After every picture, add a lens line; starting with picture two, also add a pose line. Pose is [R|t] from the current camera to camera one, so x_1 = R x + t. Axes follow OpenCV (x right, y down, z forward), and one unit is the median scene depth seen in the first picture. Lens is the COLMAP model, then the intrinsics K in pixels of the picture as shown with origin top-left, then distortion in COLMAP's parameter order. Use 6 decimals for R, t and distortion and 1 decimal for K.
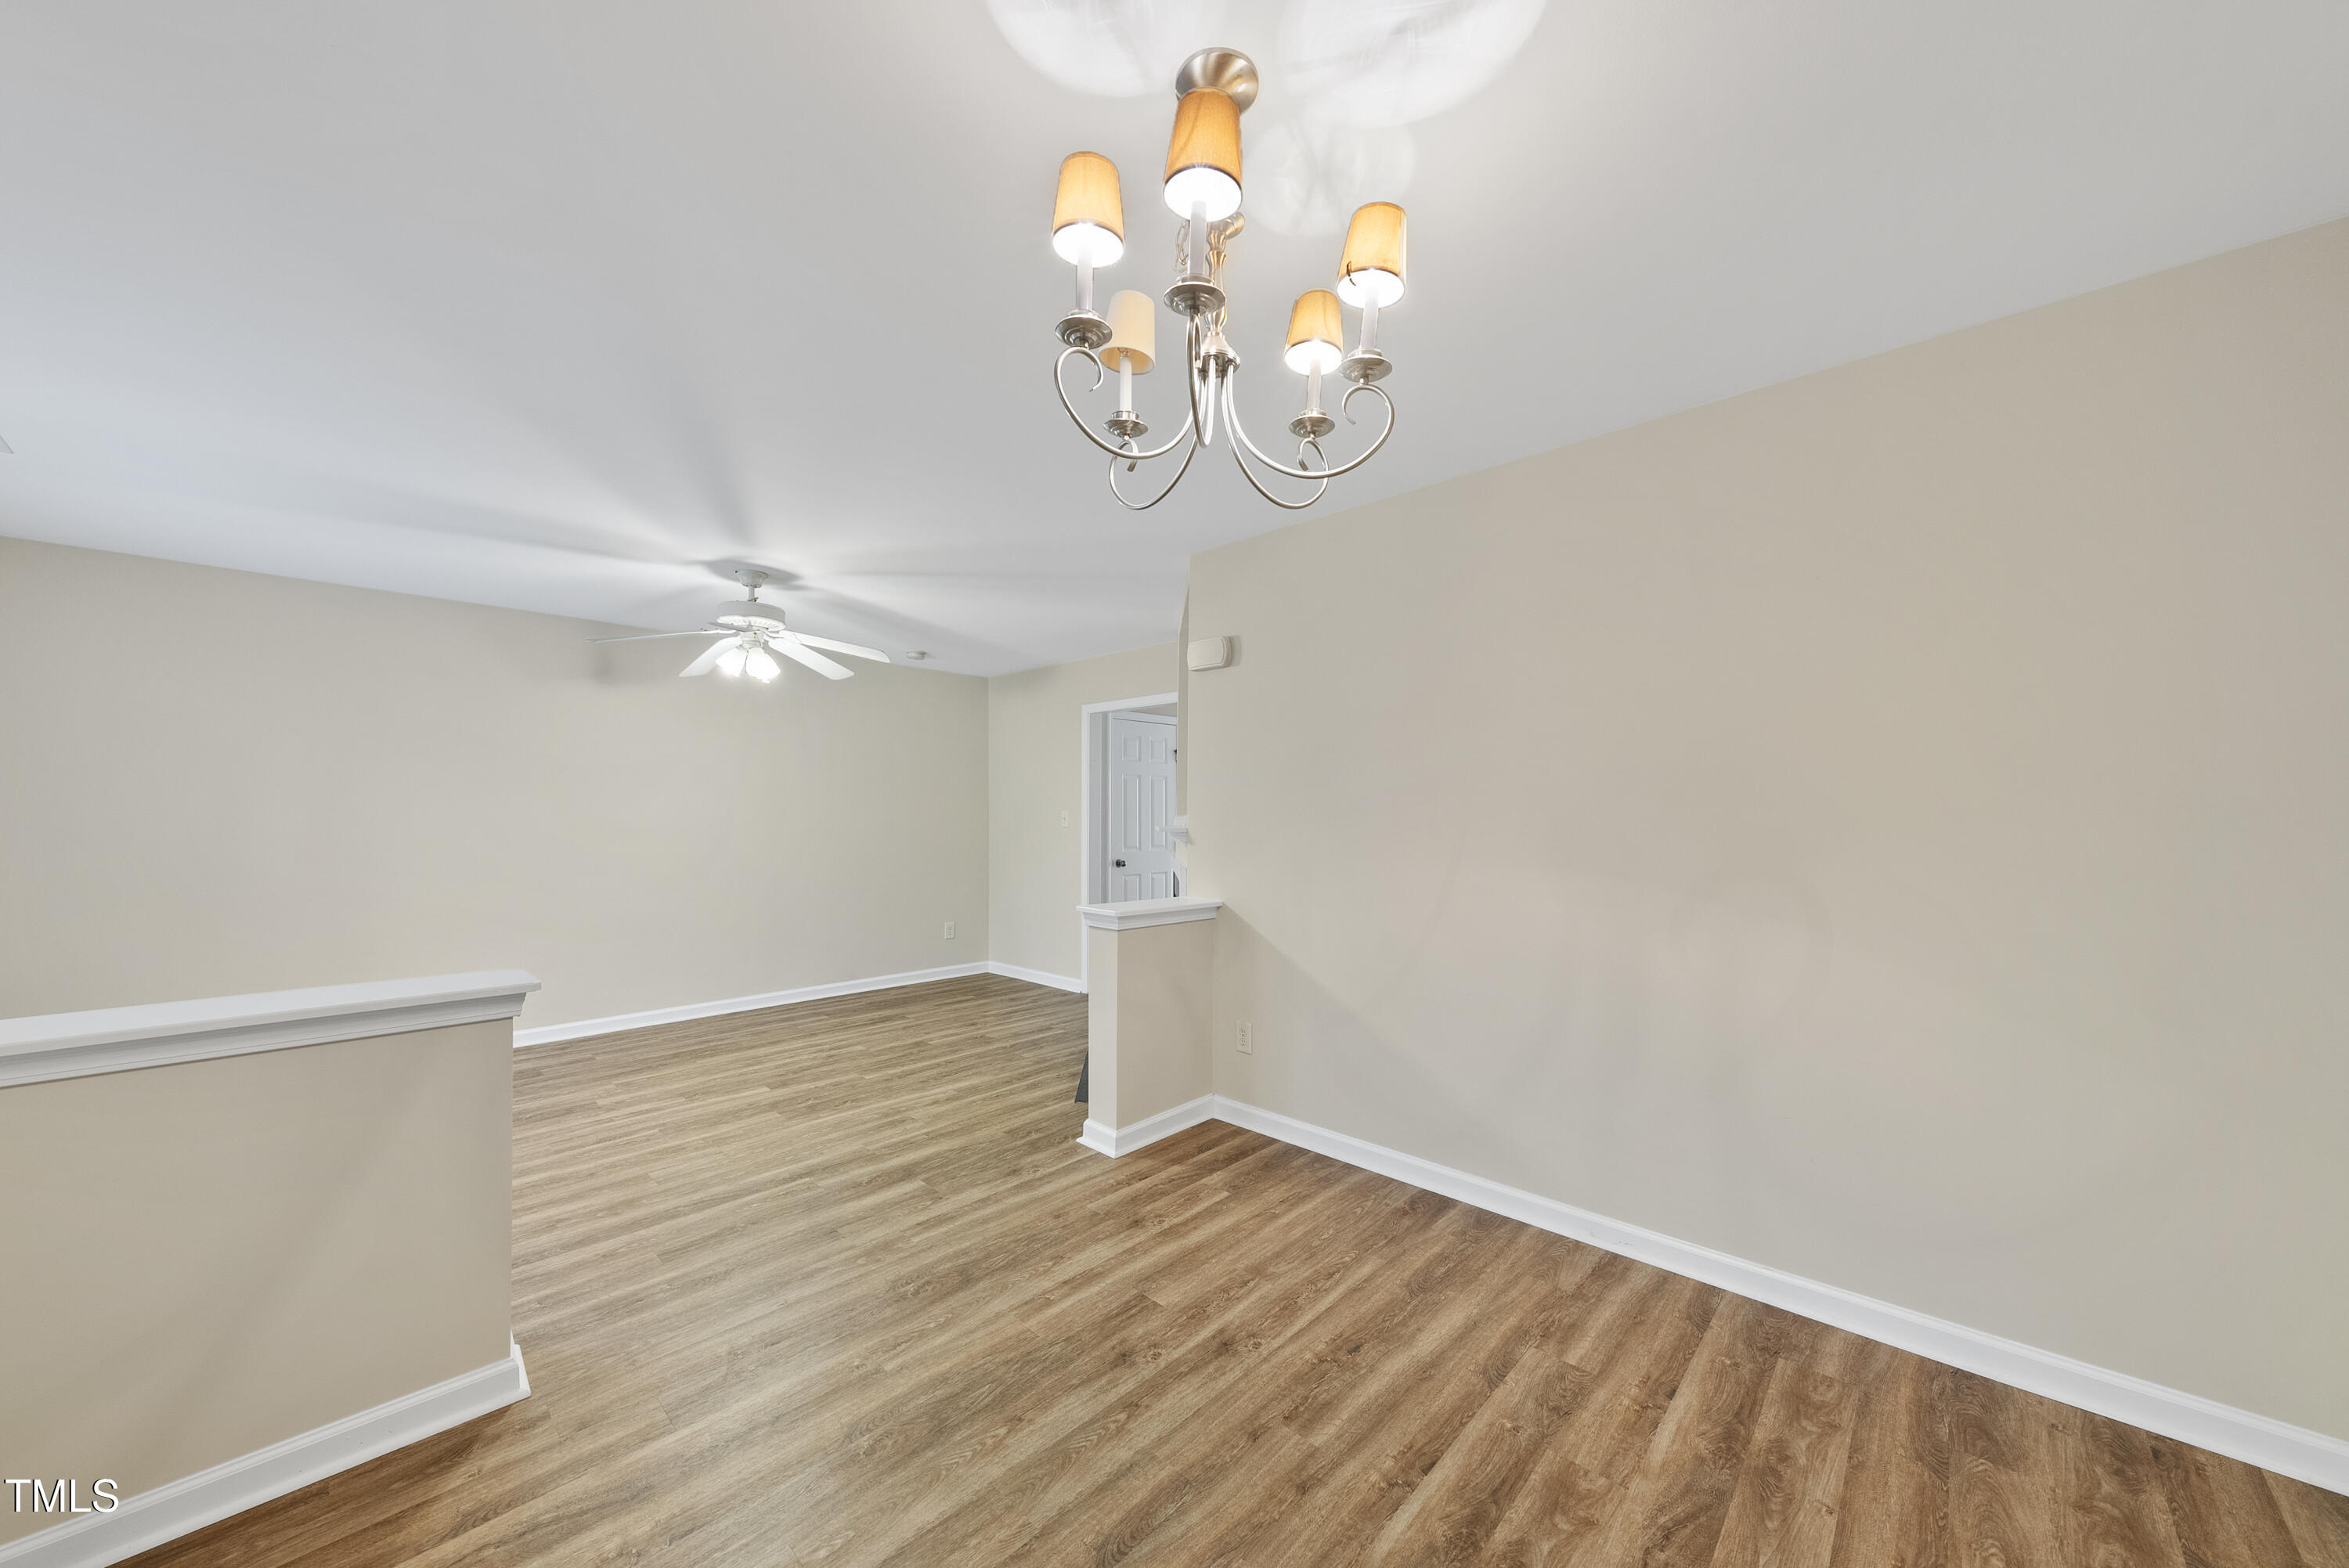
lens RADIAL K [[829.1, 0, 1176.5], [0, 829.1, 766.4], [0, 0, 1]] dist [-0.002693, -0.000168]
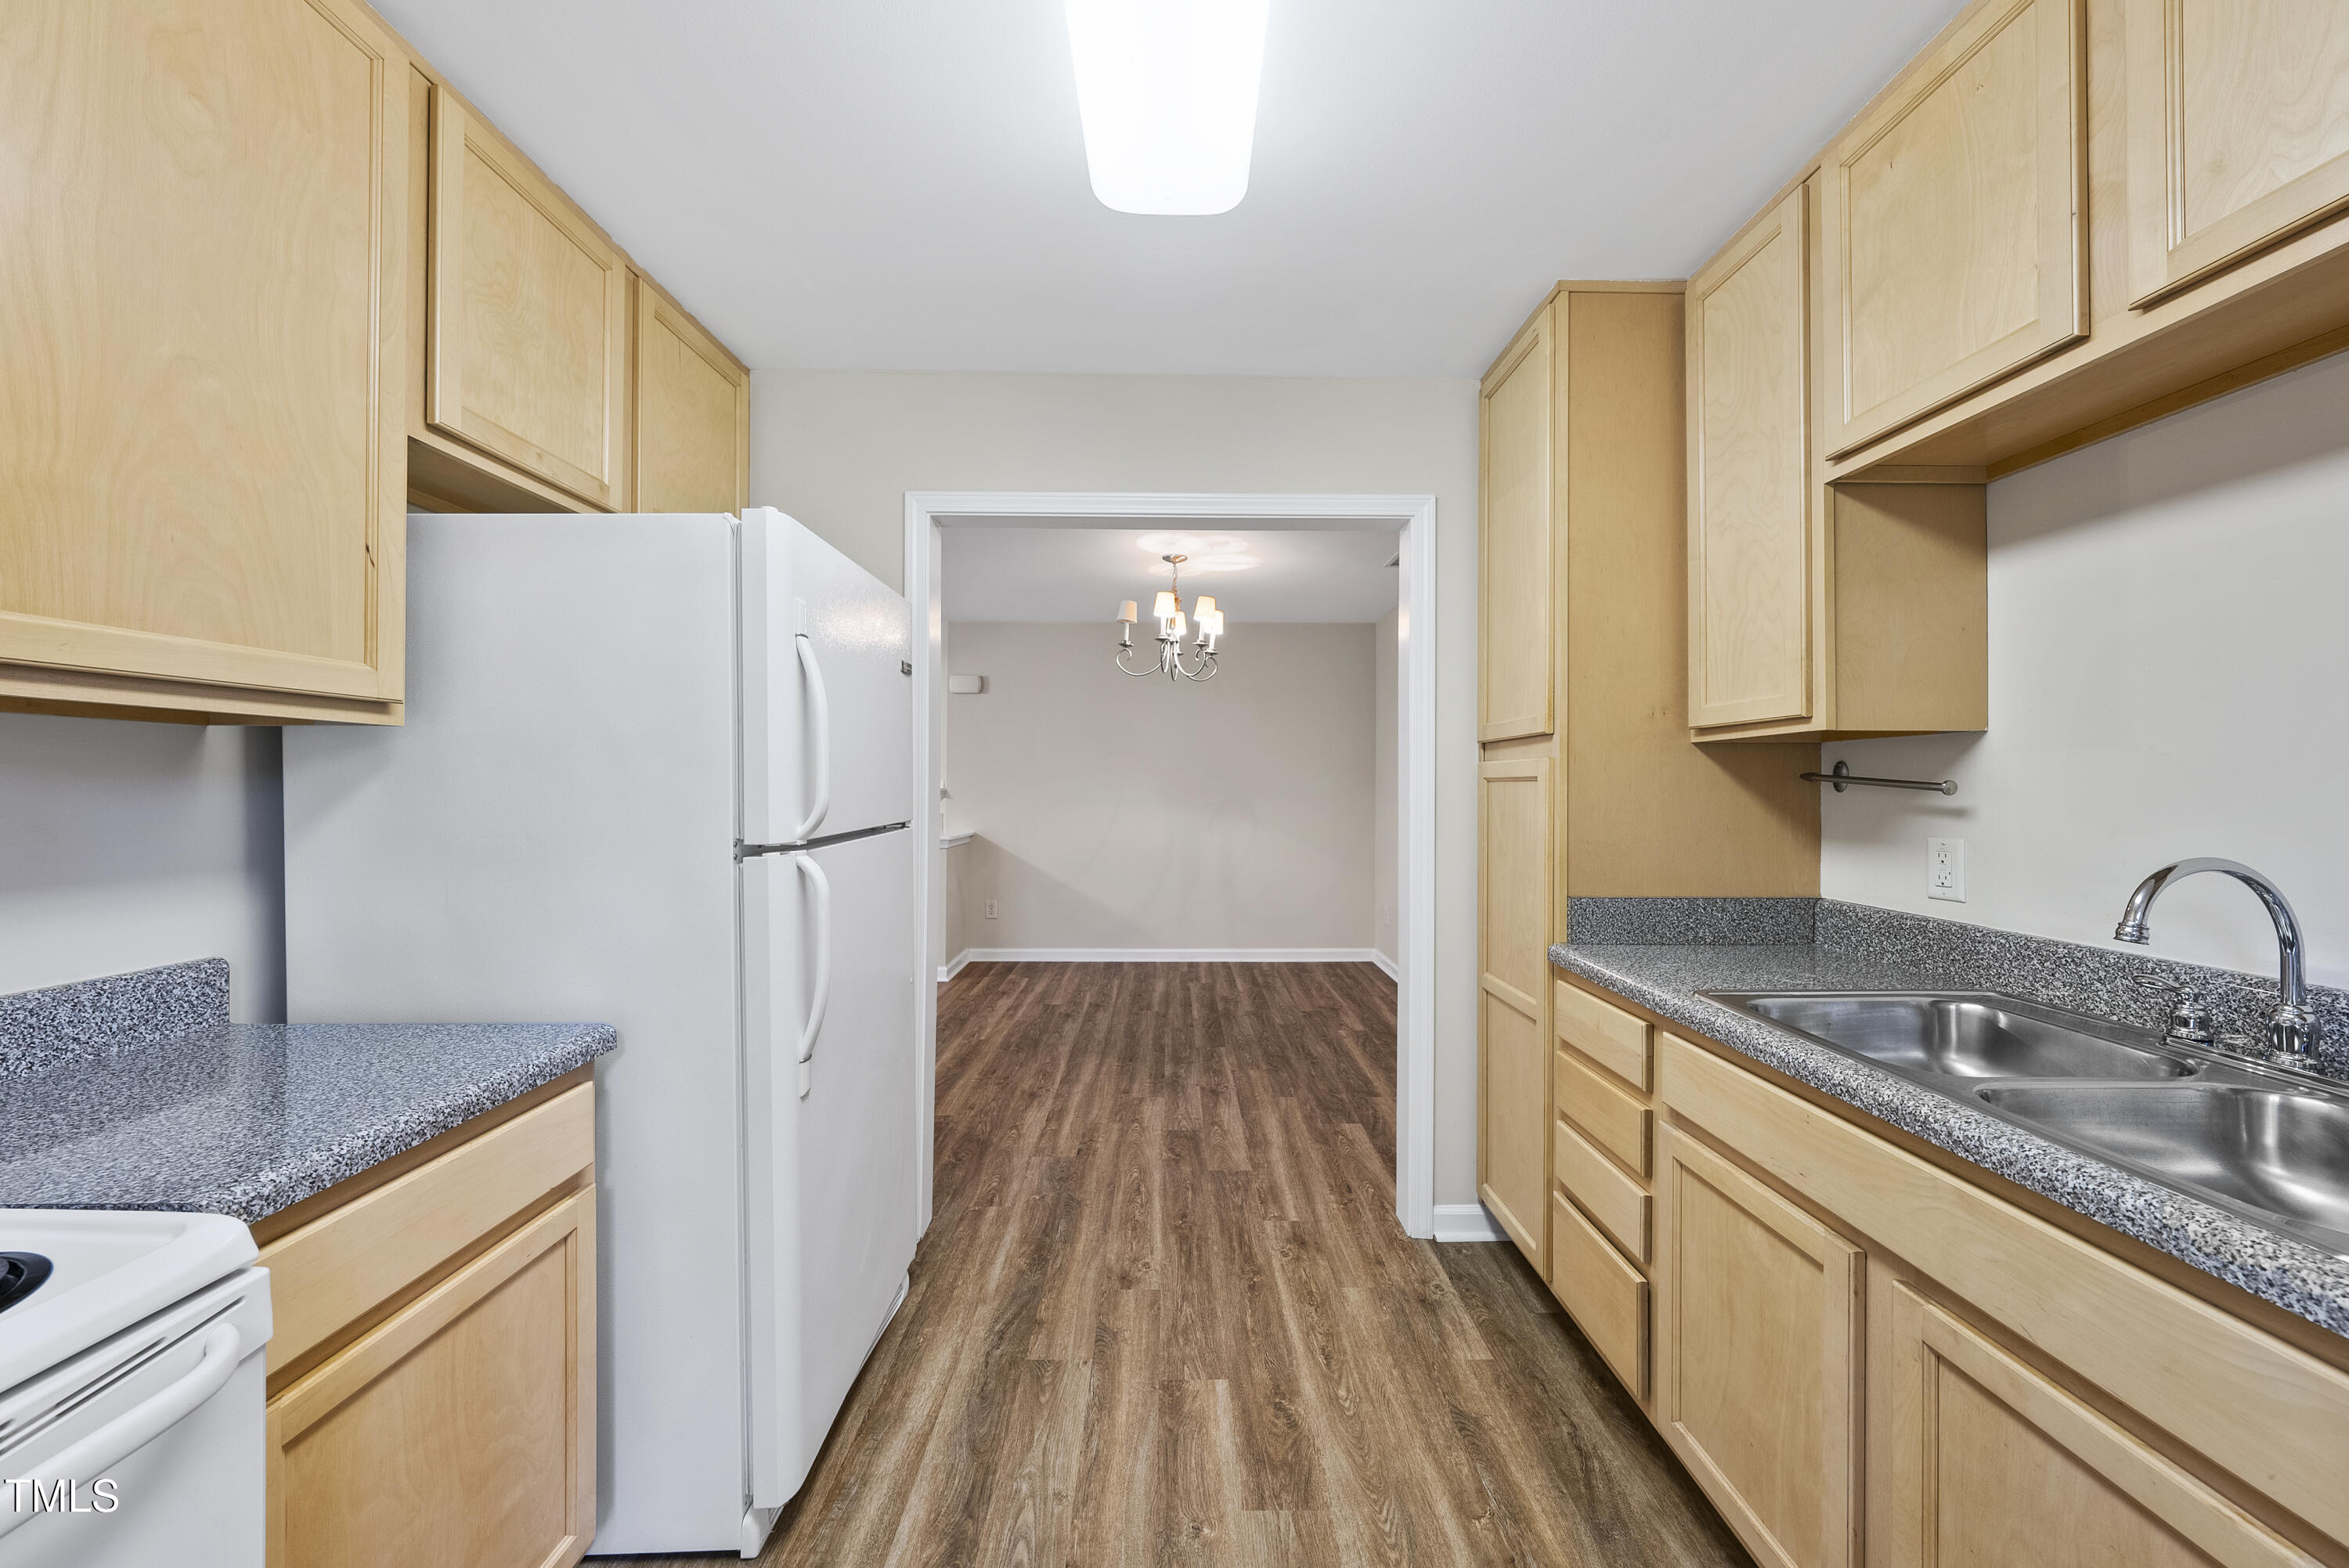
lens RADIAL K [[803.3, 0, 1178.3], [0, 803.3, 780.1], [0, 0, 1]] dist [-0.002448, -0.000010]
pose [[0.717807, 0.004114, 0.696230, -1.054410], [-0.042206, 0.998401, 0.037614, -0.032959], [-0.694962, -0.056384, 0.716833, -0.593414]]
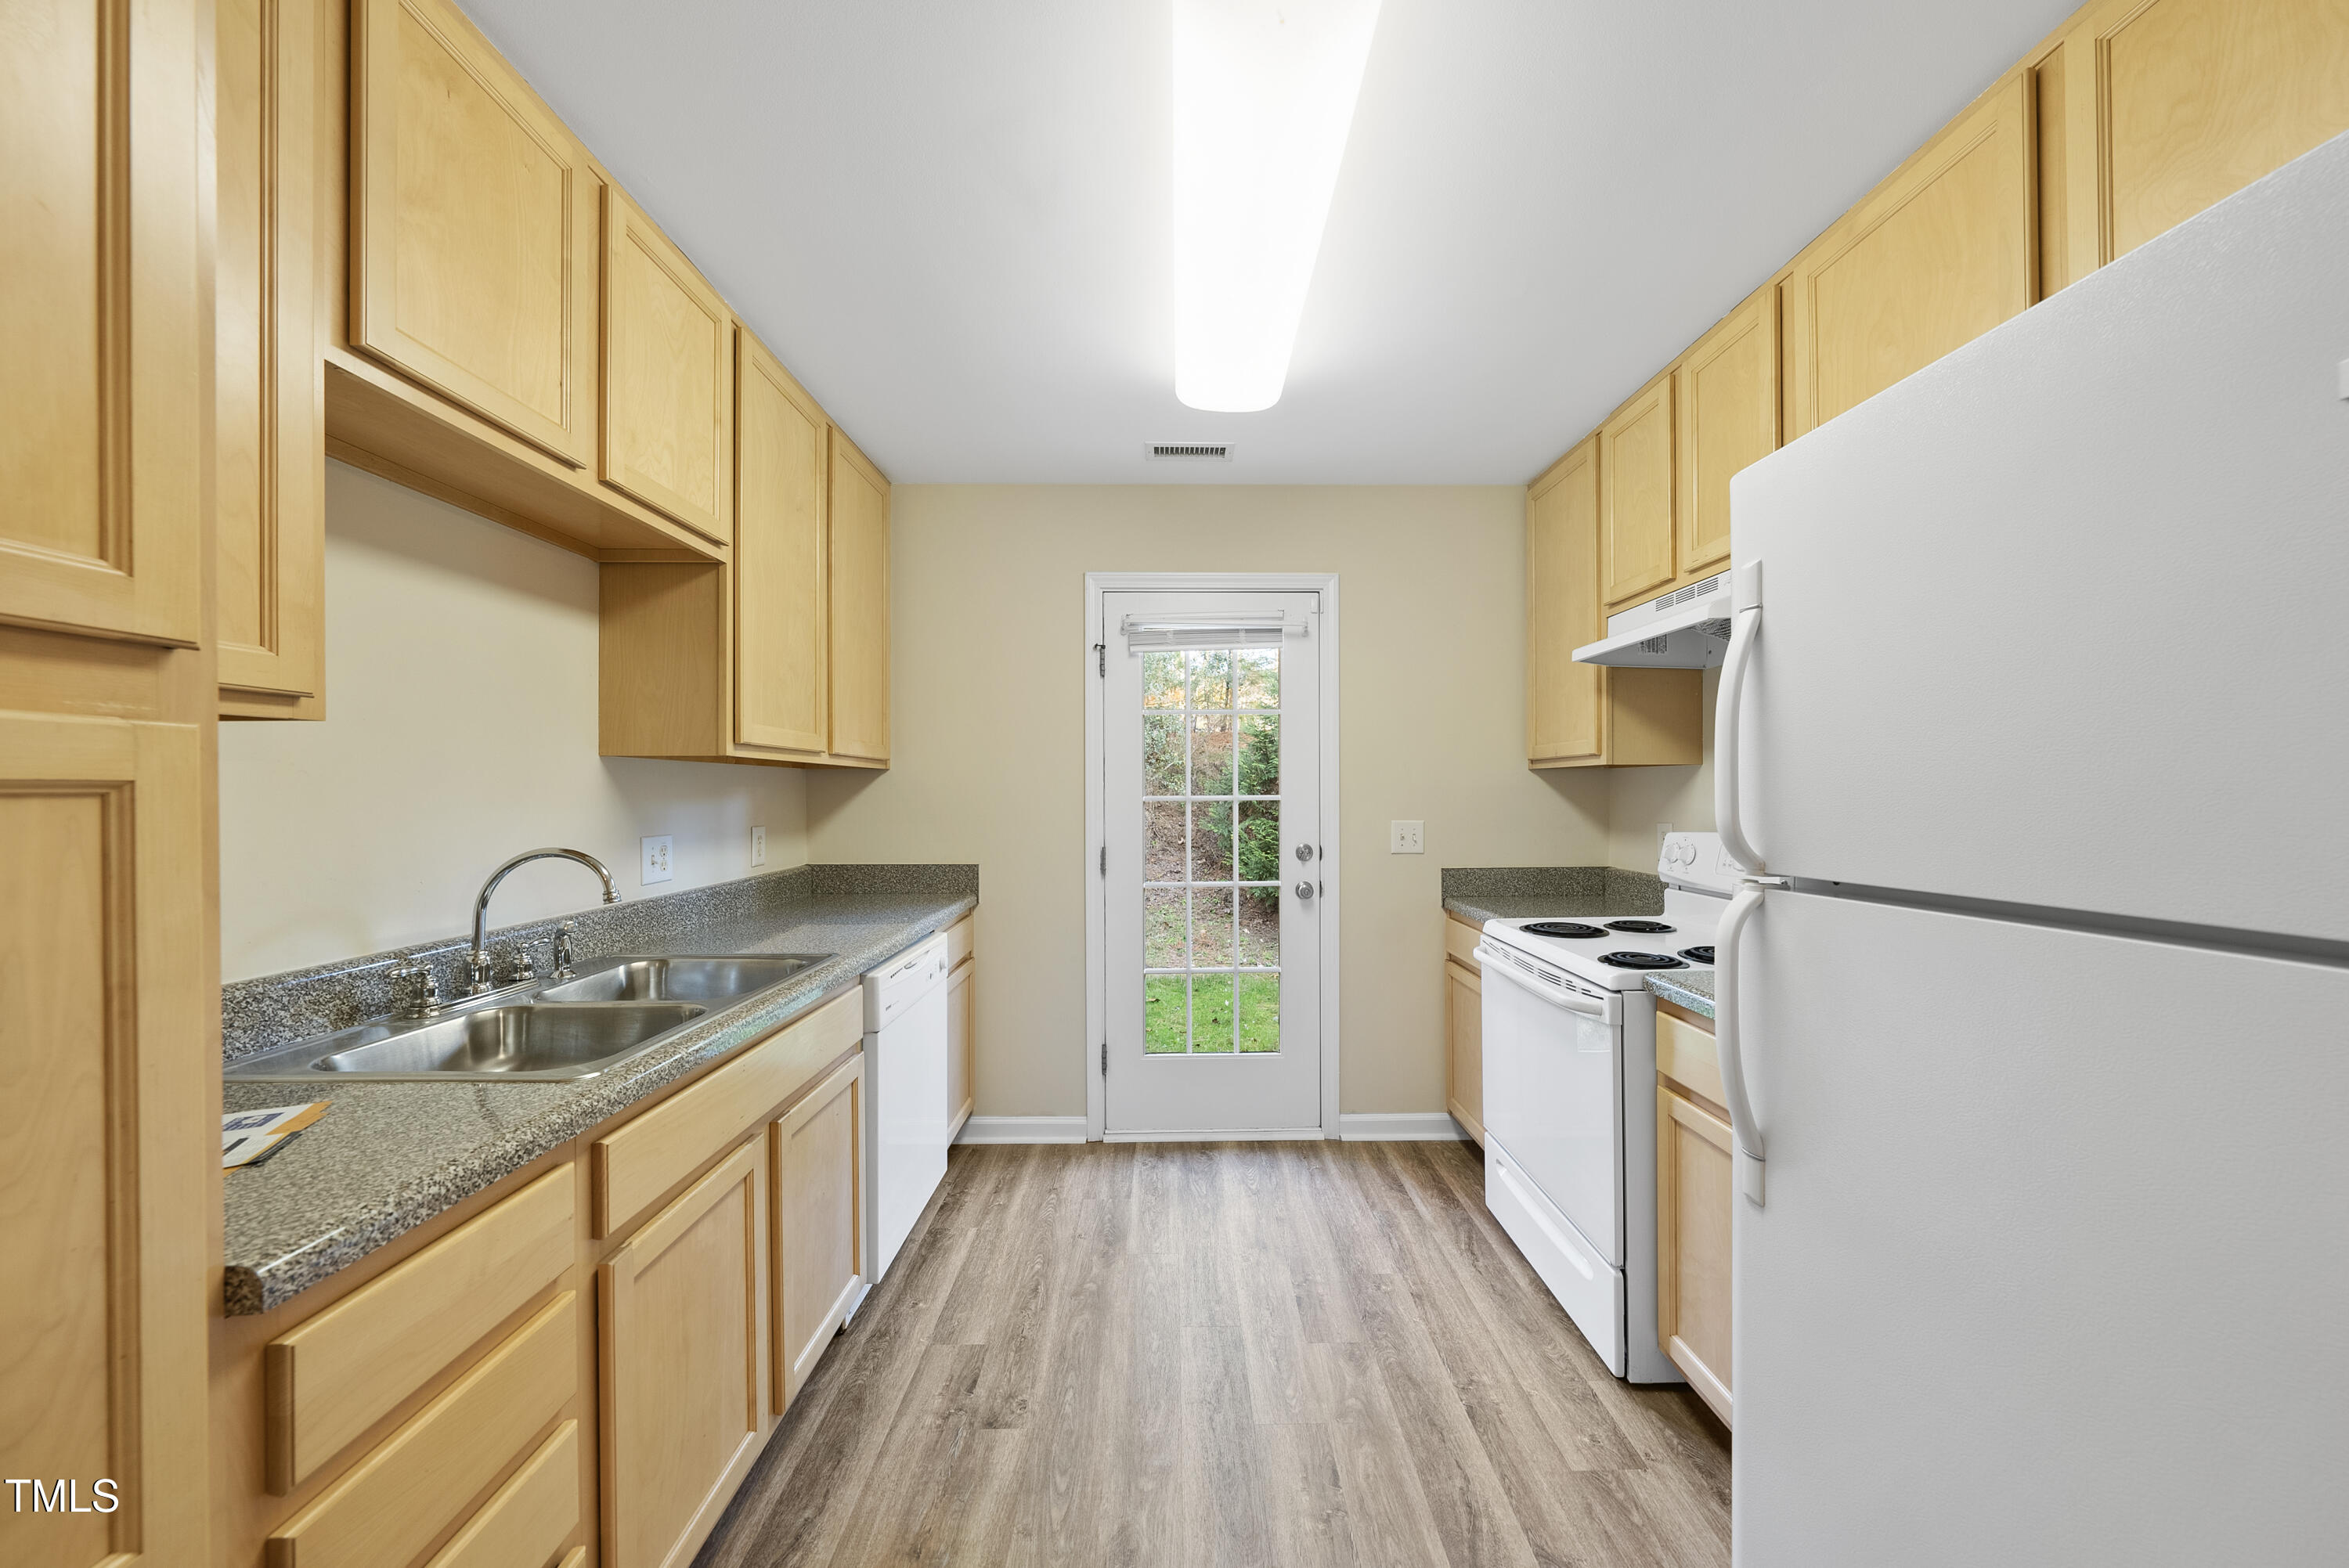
lens RADIAL K [[808.0, 0, 1185.2], [0, 808.0, 790.6], [0, 0, 1]] dist [-0.005042, 0.000175]
pose [[-0.714045, 0.000393, -0.700100, -0.370005], [0.043738, 0.998072, -0.044049, 0.001352], [0.698732, -0.062074, -0.712685, 0.047430]]
